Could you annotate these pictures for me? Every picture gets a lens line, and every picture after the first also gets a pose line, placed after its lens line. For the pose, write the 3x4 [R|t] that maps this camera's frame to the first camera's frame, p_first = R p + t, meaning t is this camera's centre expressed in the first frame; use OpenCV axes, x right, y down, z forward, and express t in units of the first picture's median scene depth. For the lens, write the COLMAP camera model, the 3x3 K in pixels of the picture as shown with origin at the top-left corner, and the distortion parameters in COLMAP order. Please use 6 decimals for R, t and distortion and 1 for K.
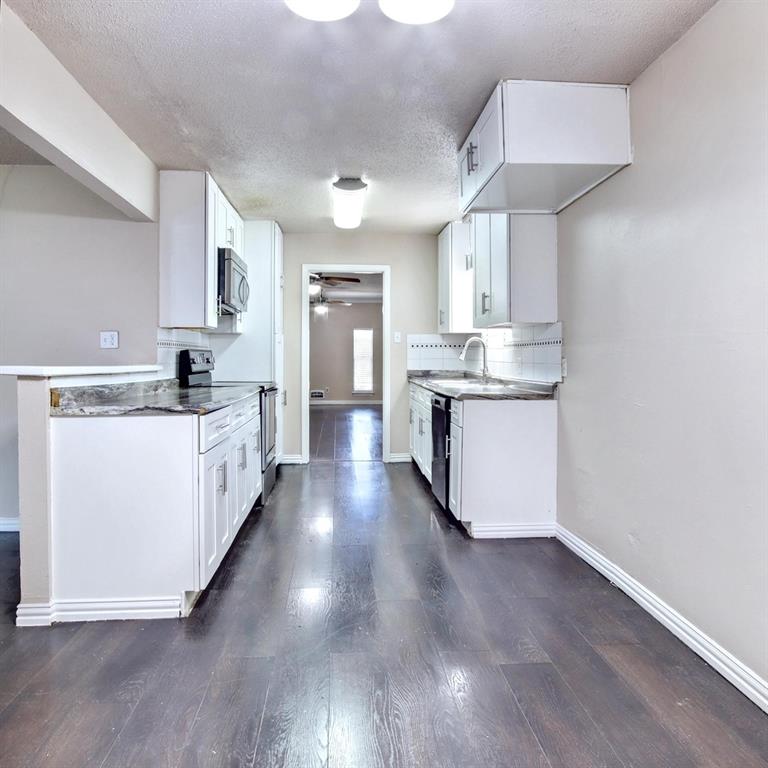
lens RADIAL K [[560.5, 0, 383.5], [0, 560.5, 352.6], [0, 0, 1]] dist [-0.016523, -0.005695]
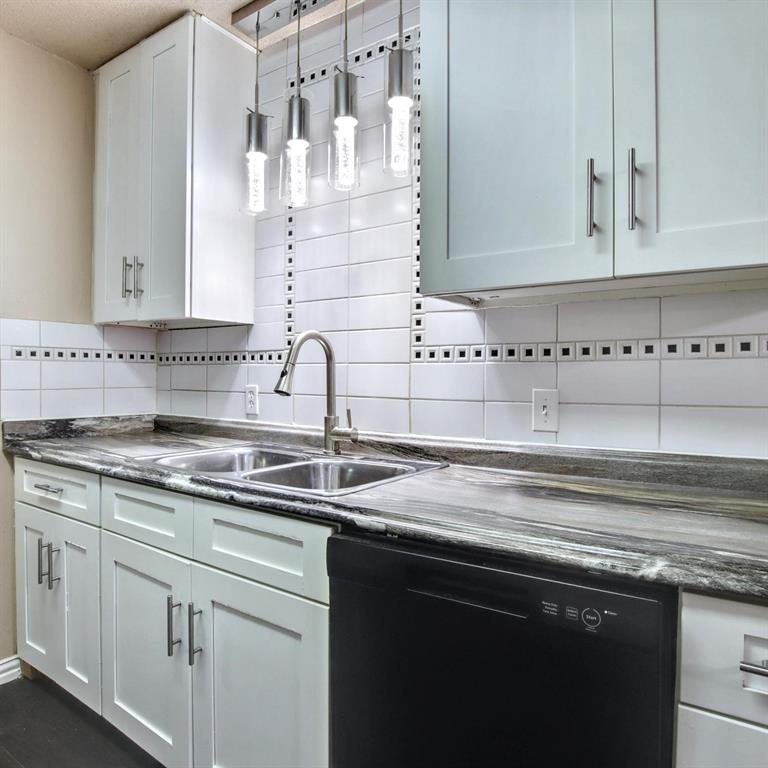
lens RADIAL K [[537.7, 0, 384.0], [0, 537.7, 384.0], [0, 0, 1]] dist [-0.026714, 0.001175]
pose [[0.629697, -0.004774, 0.776826, -0.073954], [-0.008361, 0.999882, 0.012922, 0.002101], [-0.776796, -0.014632, 0.629583, 0.729552]]
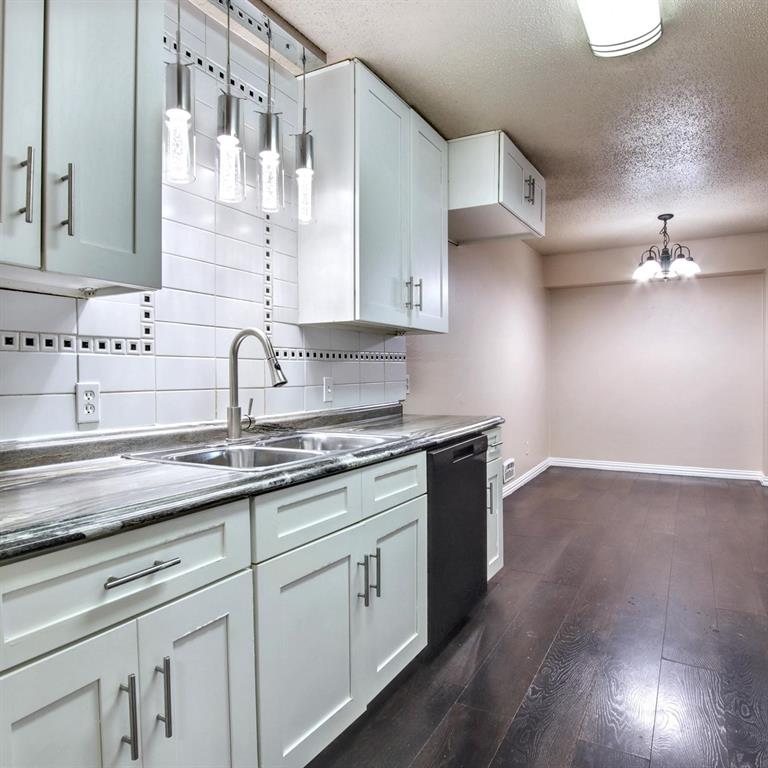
lens RADIAL K [[576.5, 0, 384.4], [0, 576.5, 362.6], [0, 0, 1]] dist [0.046712, -0.001607]
pose [[-0.831445, 0.008293, 0.555546, -0.134961], [-0.001269, 0.999858, -0.016824, 0.003274], [-0.555606, -0.014693, -0.831316, 1.238273]]
